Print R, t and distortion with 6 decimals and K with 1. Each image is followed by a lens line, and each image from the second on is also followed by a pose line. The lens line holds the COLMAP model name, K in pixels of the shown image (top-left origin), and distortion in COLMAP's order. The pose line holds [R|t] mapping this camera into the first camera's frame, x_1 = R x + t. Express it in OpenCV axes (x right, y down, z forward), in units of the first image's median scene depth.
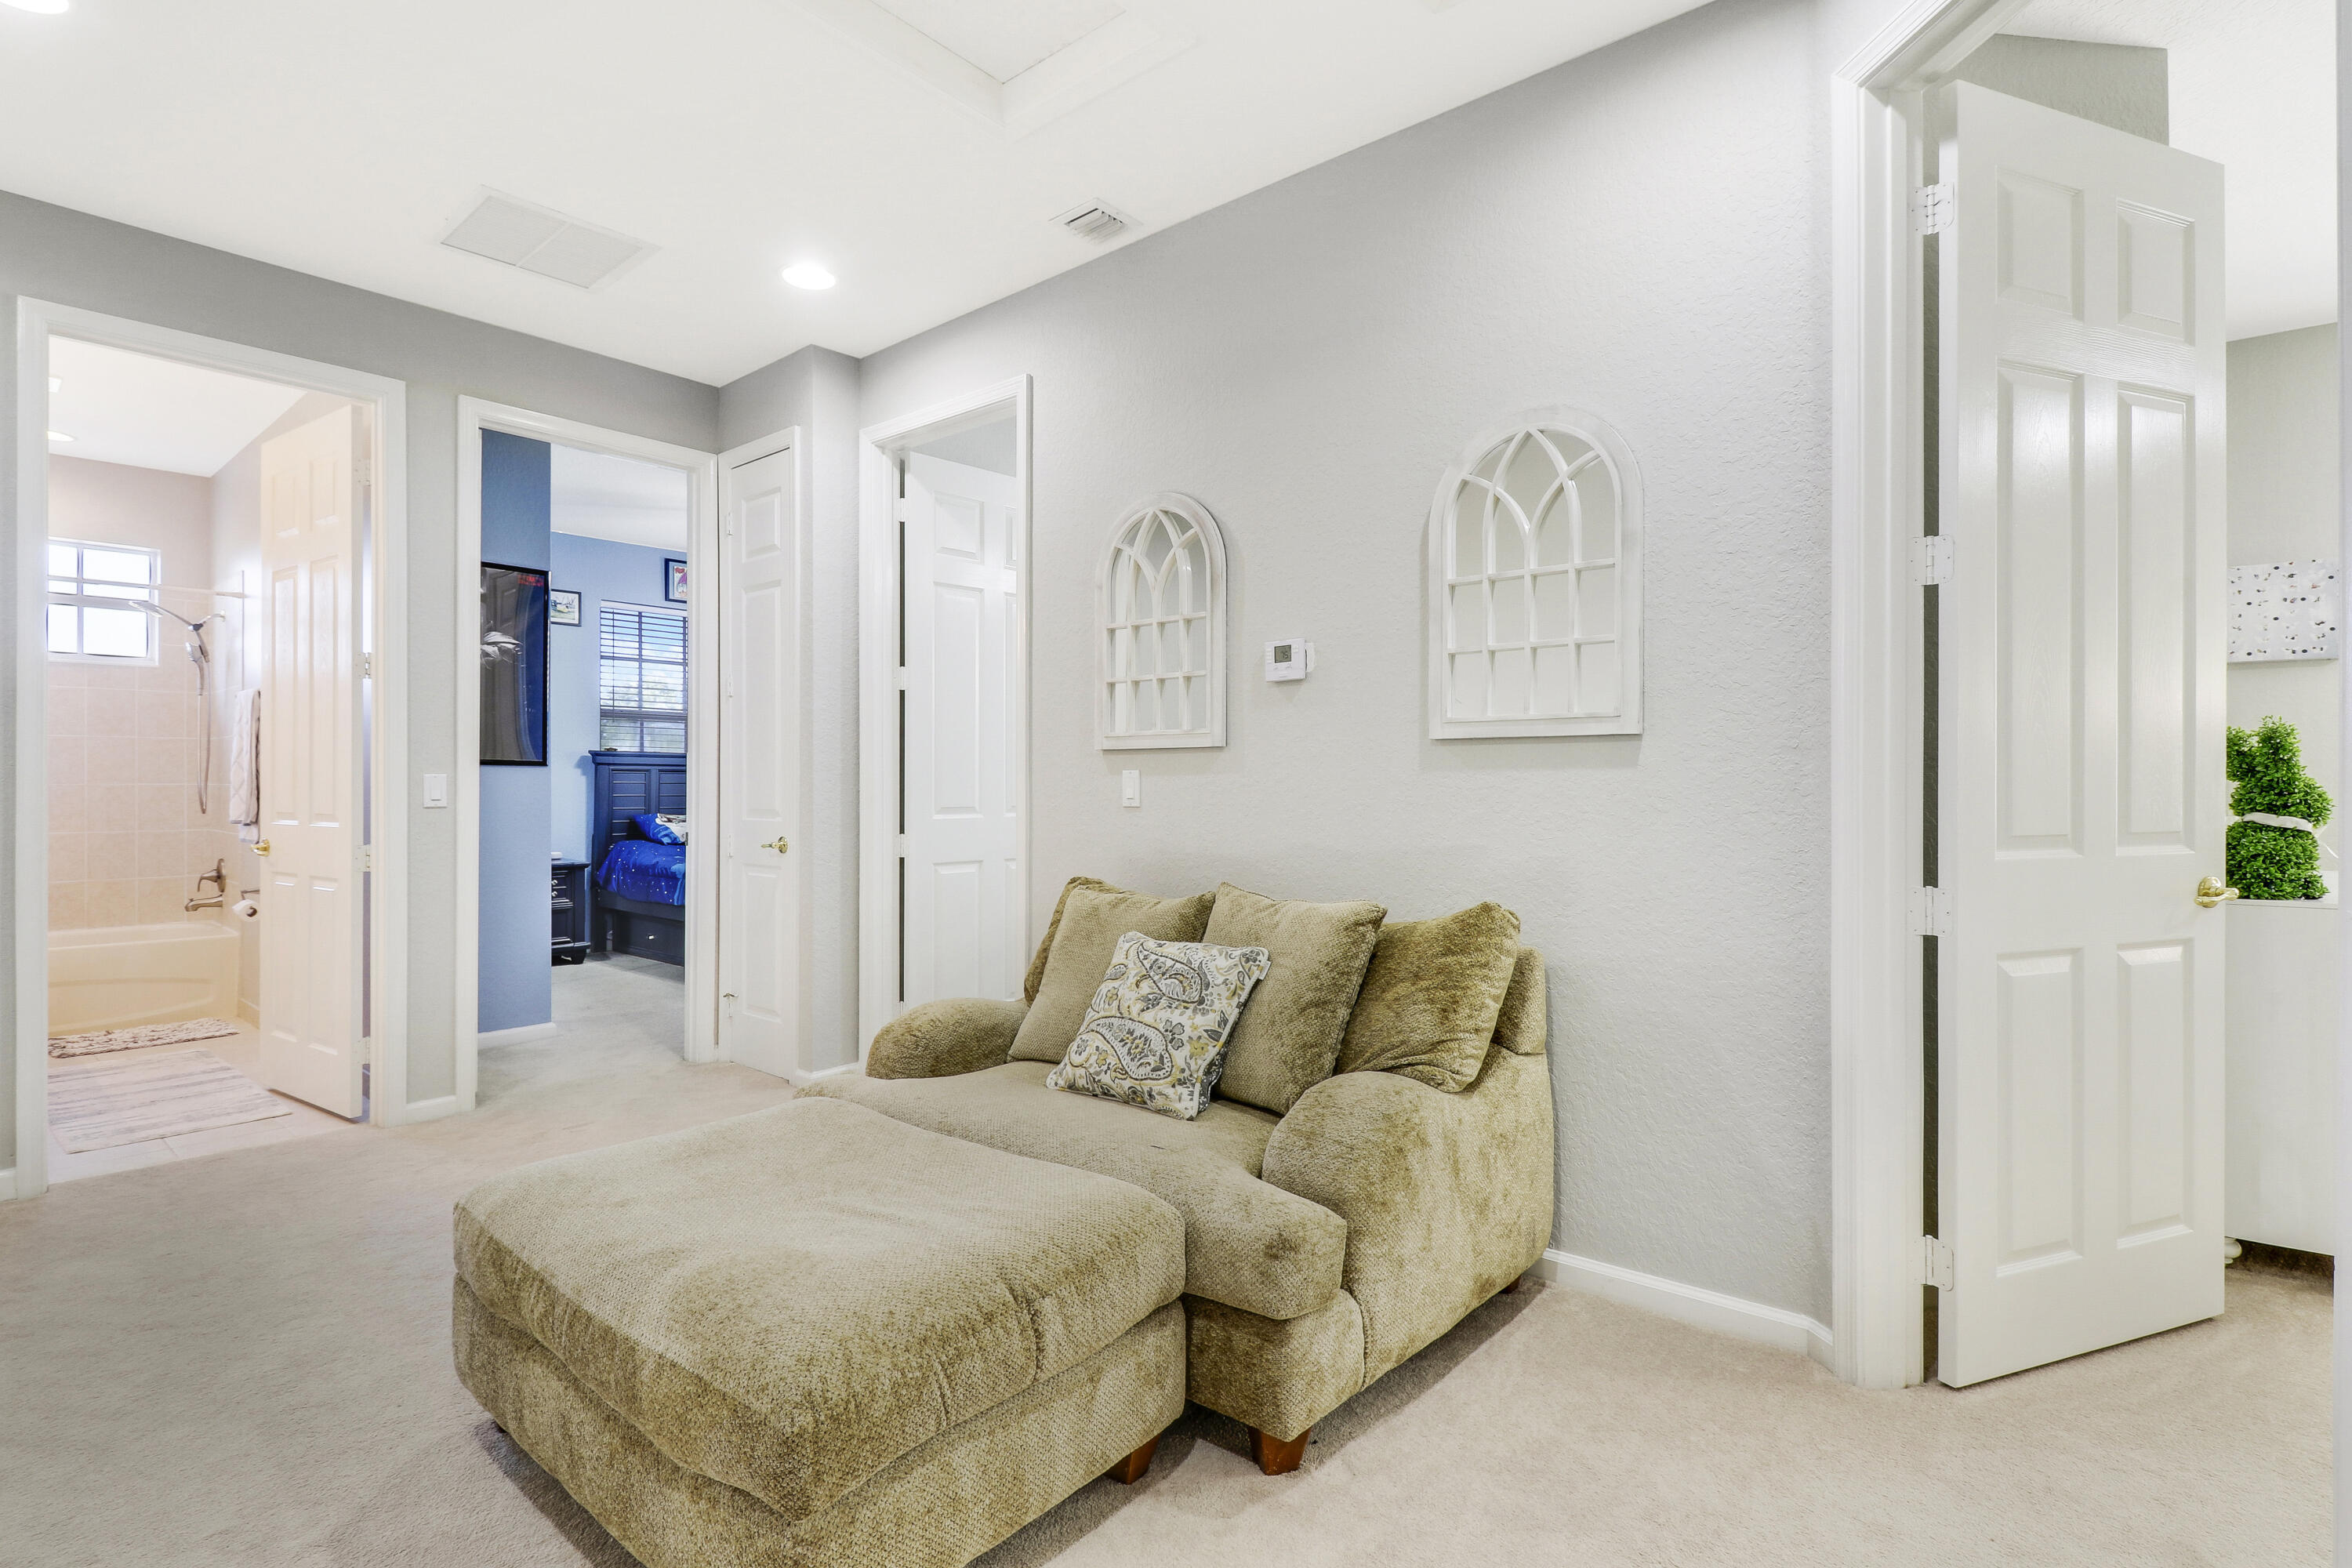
lens RADIAL K [[1121.9, 0, 1177.8], [0, 1121.9, 788.3], [0, 0, 1]] dist [-0.002384, -0.000631]
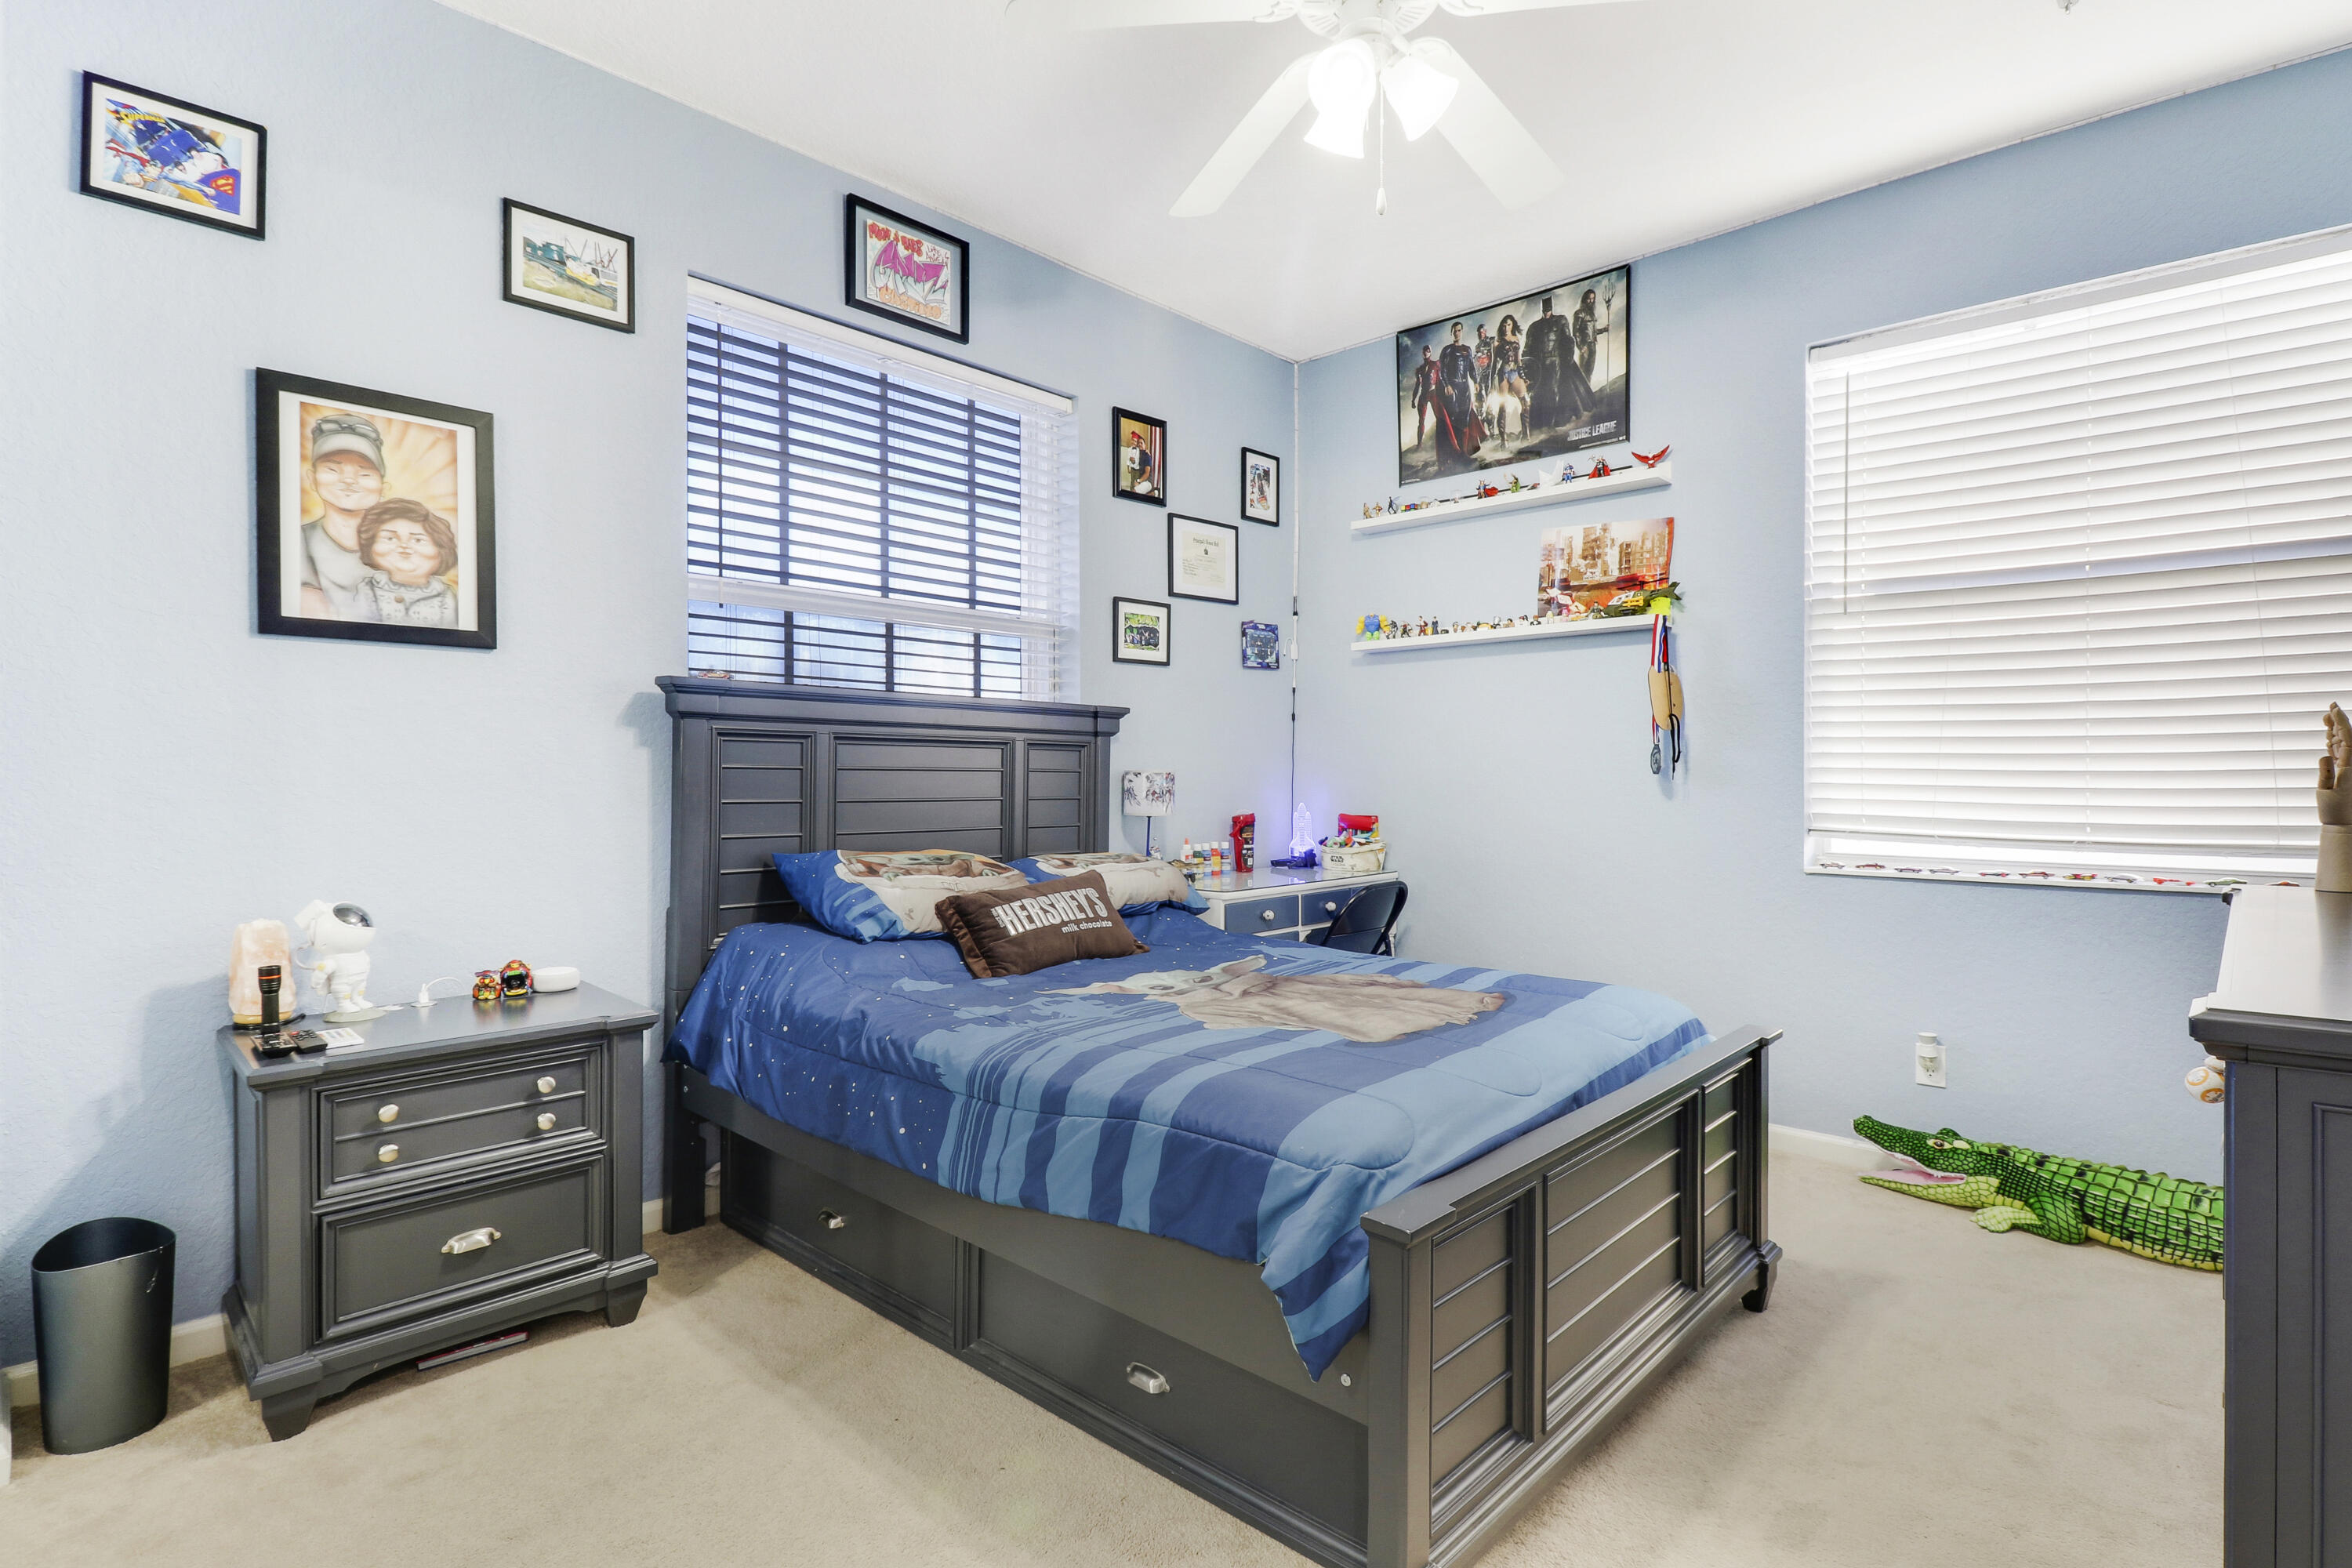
lens RADIAL K [[1121.9, 0, 1173.4], [0, 1121.9, 778.3], [0, 0, 1]] dist [-0.002384, -0.000631]
pose [[0.997521, -0.000692, -0.070362, -0.339531], [0.001012, 0.999989, 0.004522, -0.002827], [0.070358, -0.004582, 0.997511, 0.662035]]
